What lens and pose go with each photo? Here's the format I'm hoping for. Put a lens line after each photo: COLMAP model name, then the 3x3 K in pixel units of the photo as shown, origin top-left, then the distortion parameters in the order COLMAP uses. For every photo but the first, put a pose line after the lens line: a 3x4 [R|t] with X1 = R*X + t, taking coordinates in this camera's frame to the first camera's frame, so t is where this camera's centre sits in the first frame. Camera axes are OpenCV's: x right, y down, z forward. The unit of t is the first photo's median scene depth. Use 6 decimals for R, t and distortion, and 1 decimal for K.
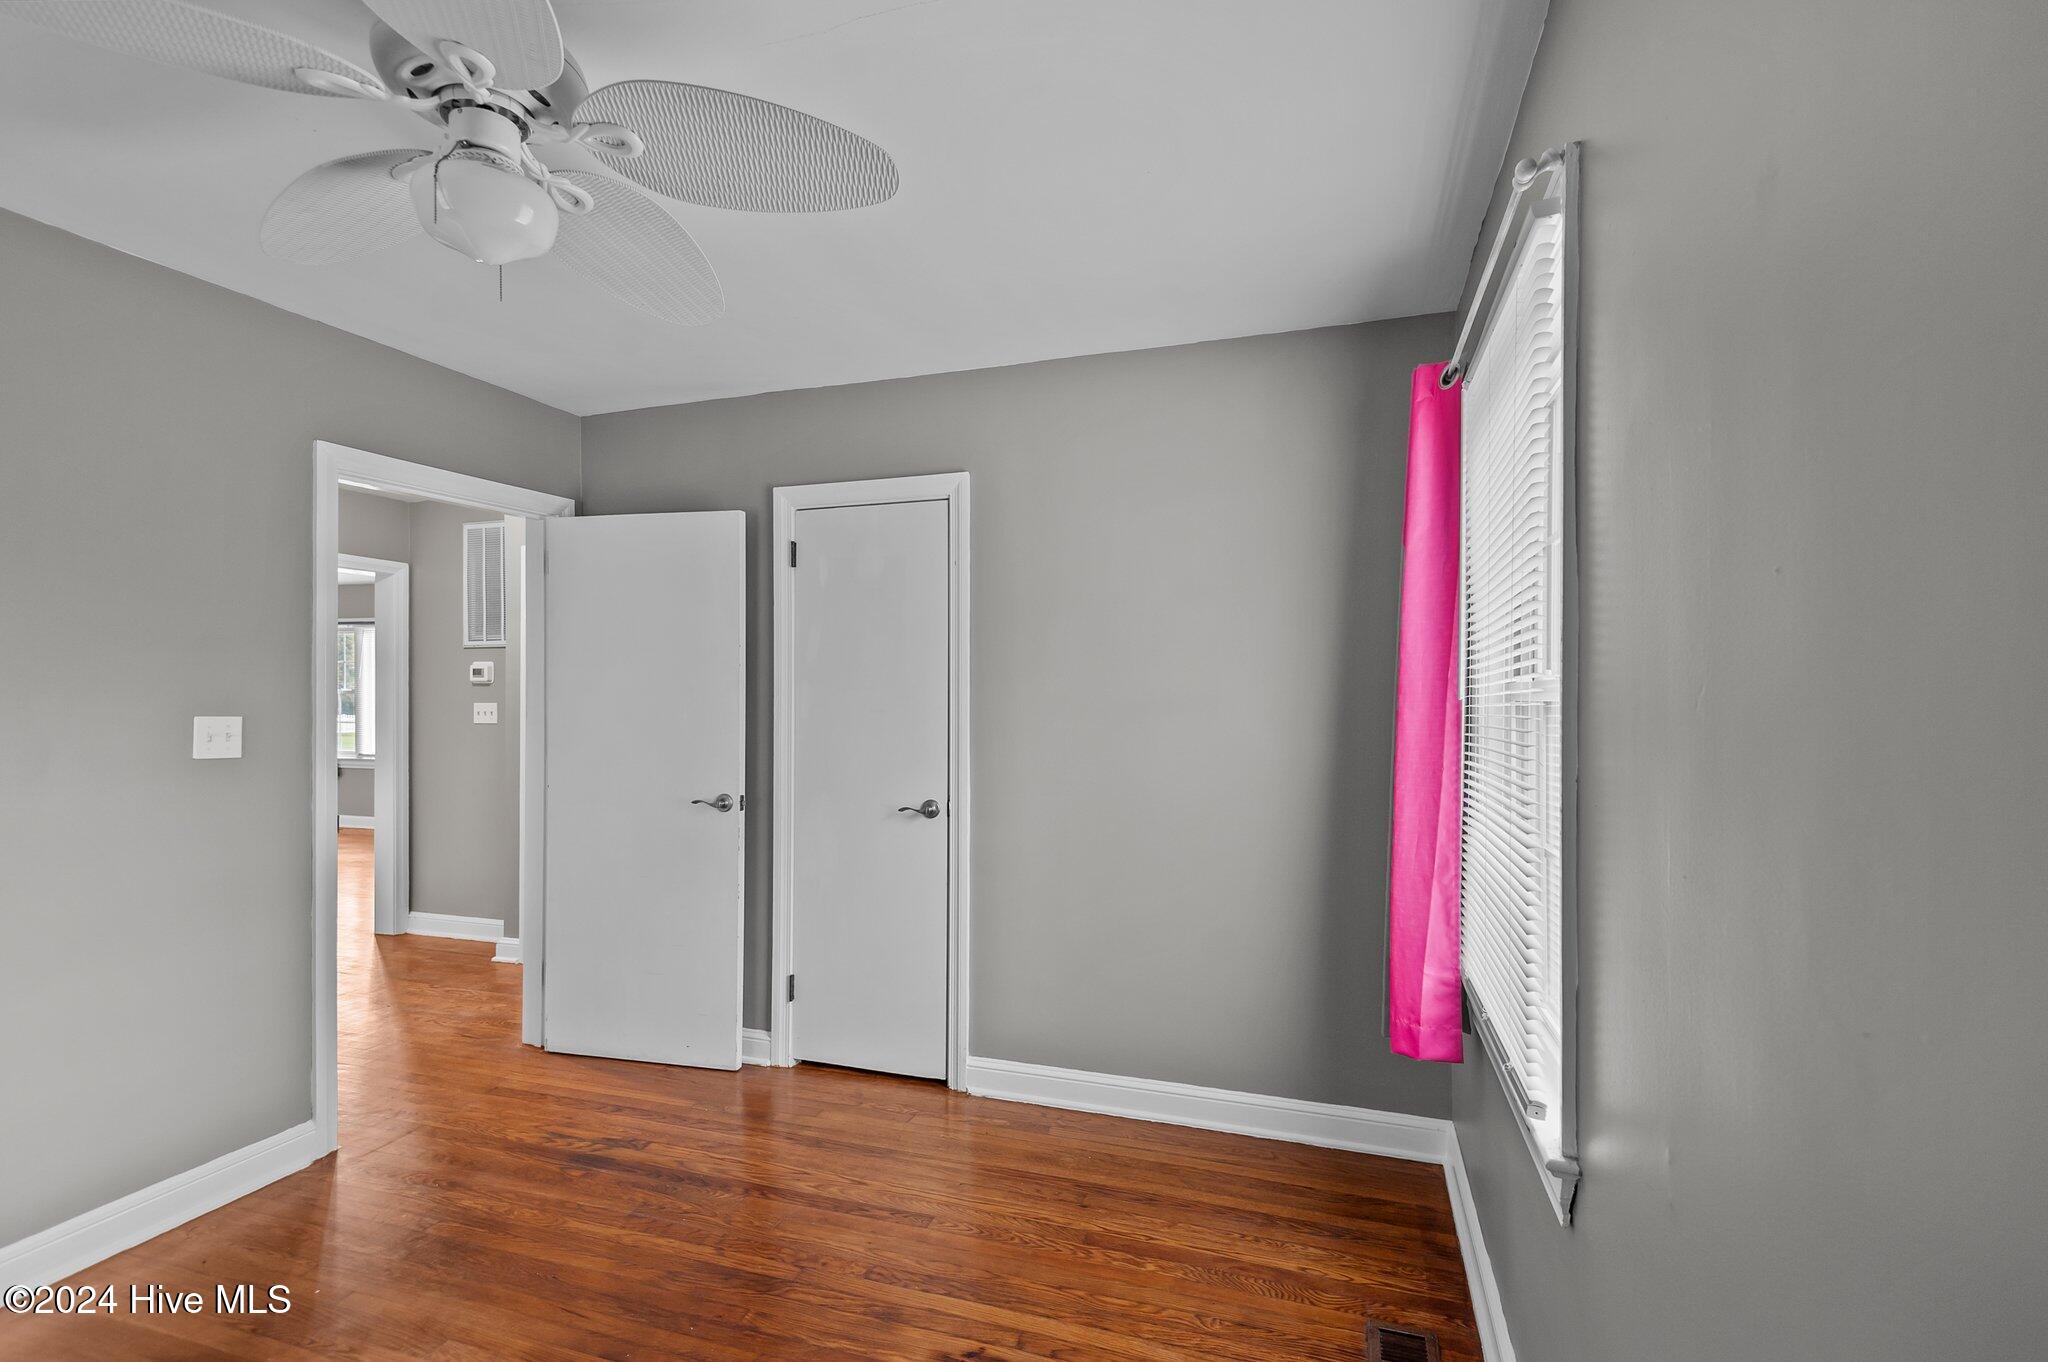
lens RADIAL K [[940.4, 0, 1023.1], [0, 940.4, 690.7], [0, 0, 1]] dist [0.015156, -0.000146]
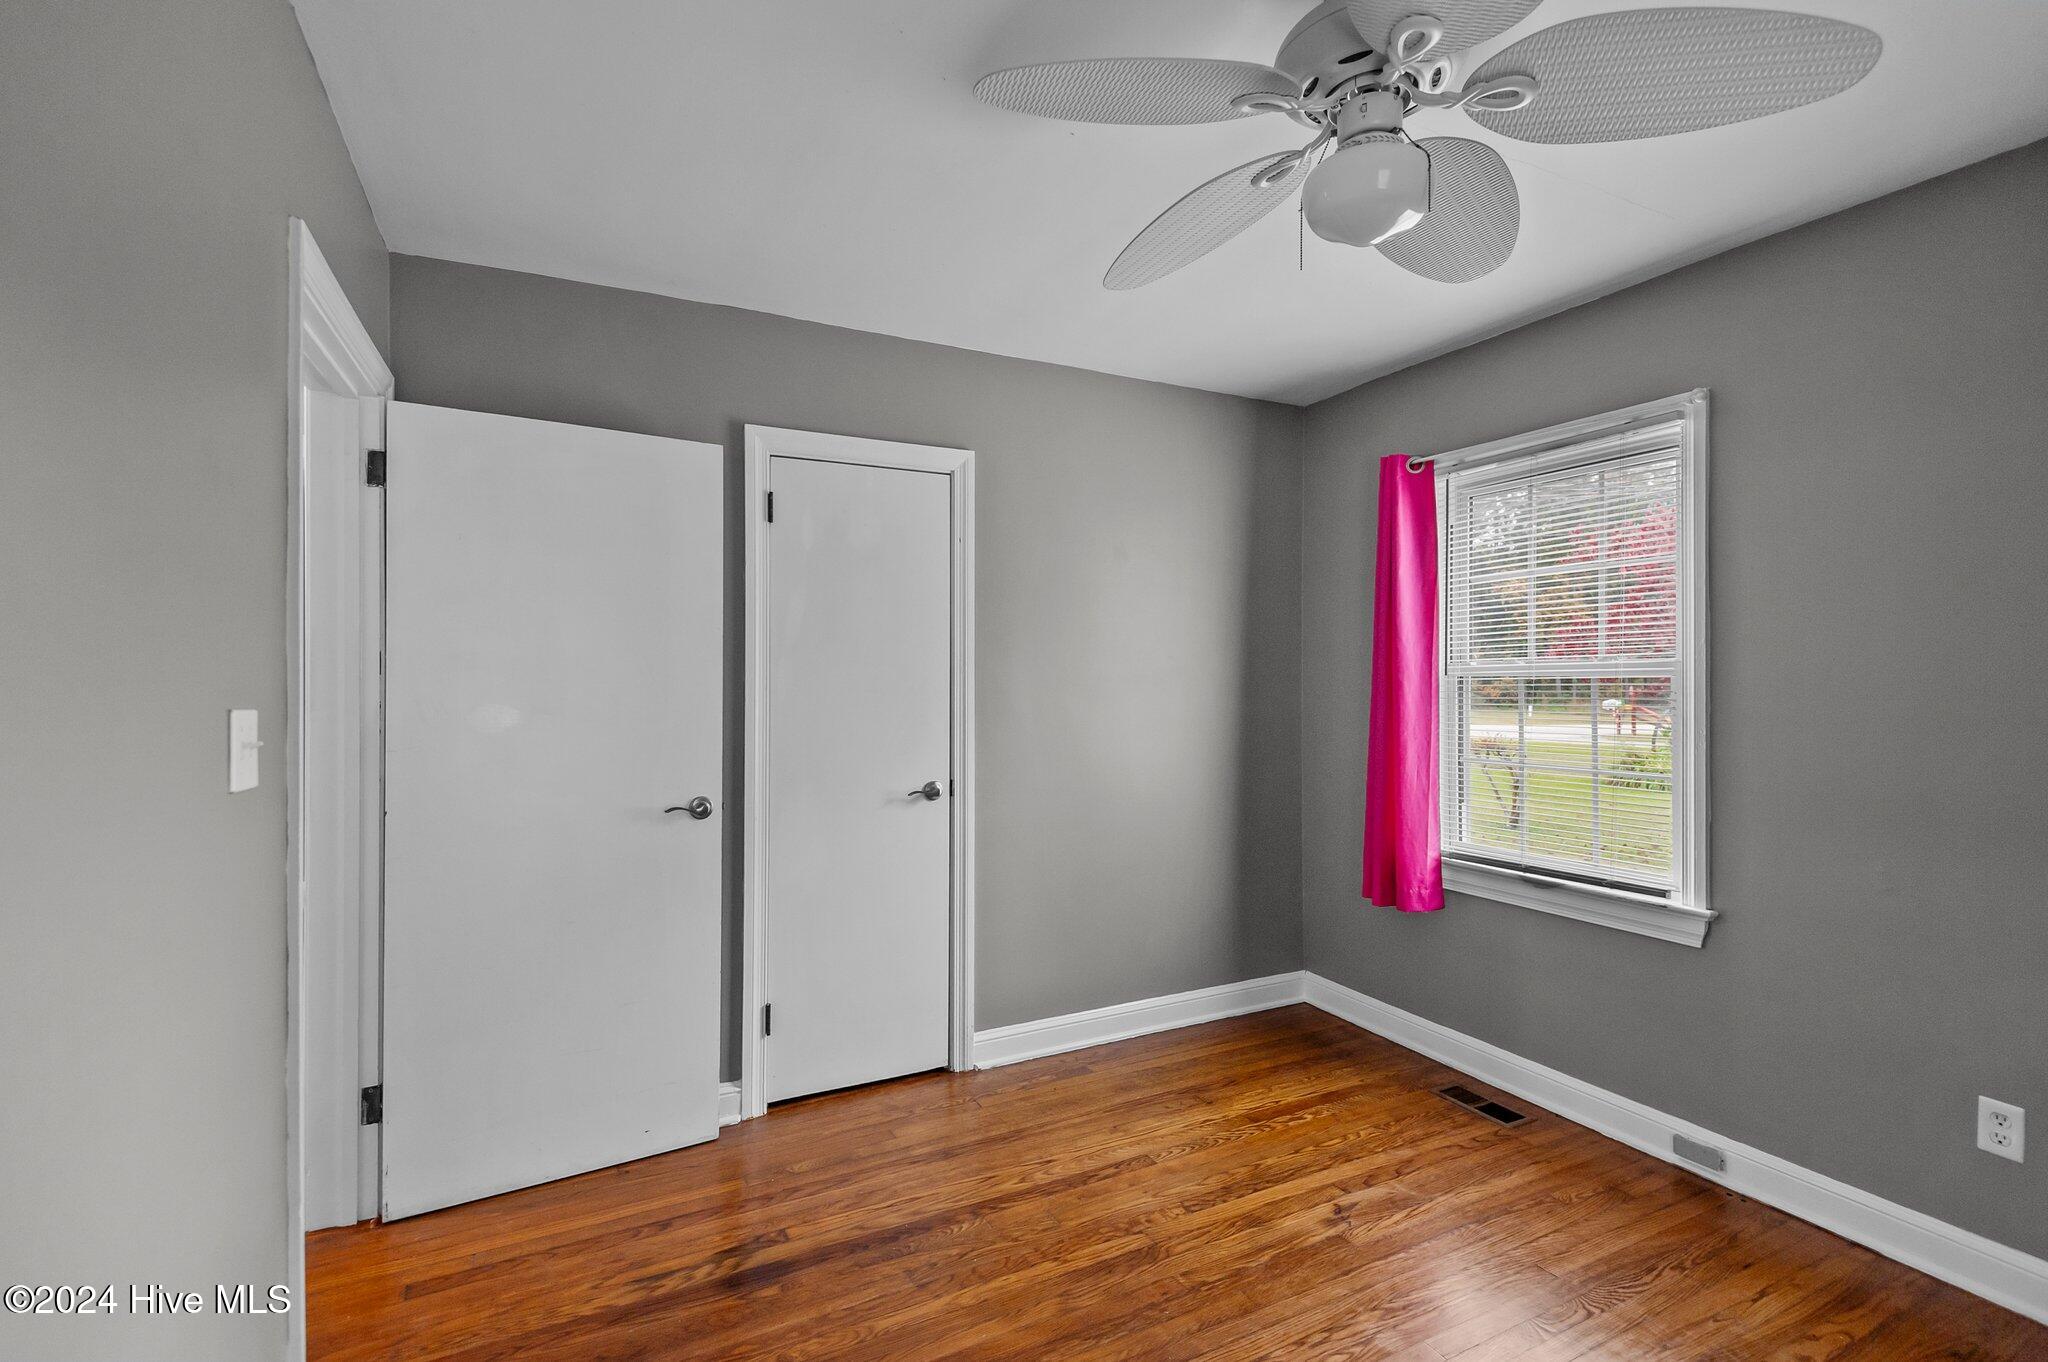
lens RADIAL K [[922.6, 0, 1025.9], [0, 922.6, 674.0], [0, 0, 1]] dist [0.012451, -0.000528]
pose [[0.706956, 0.000102, 0.707257, -0.741173], [0.001162, 0.999998, -0.001306, 0.007094], [-0.707257, 0.001745, 0.706955, 0.274966]]
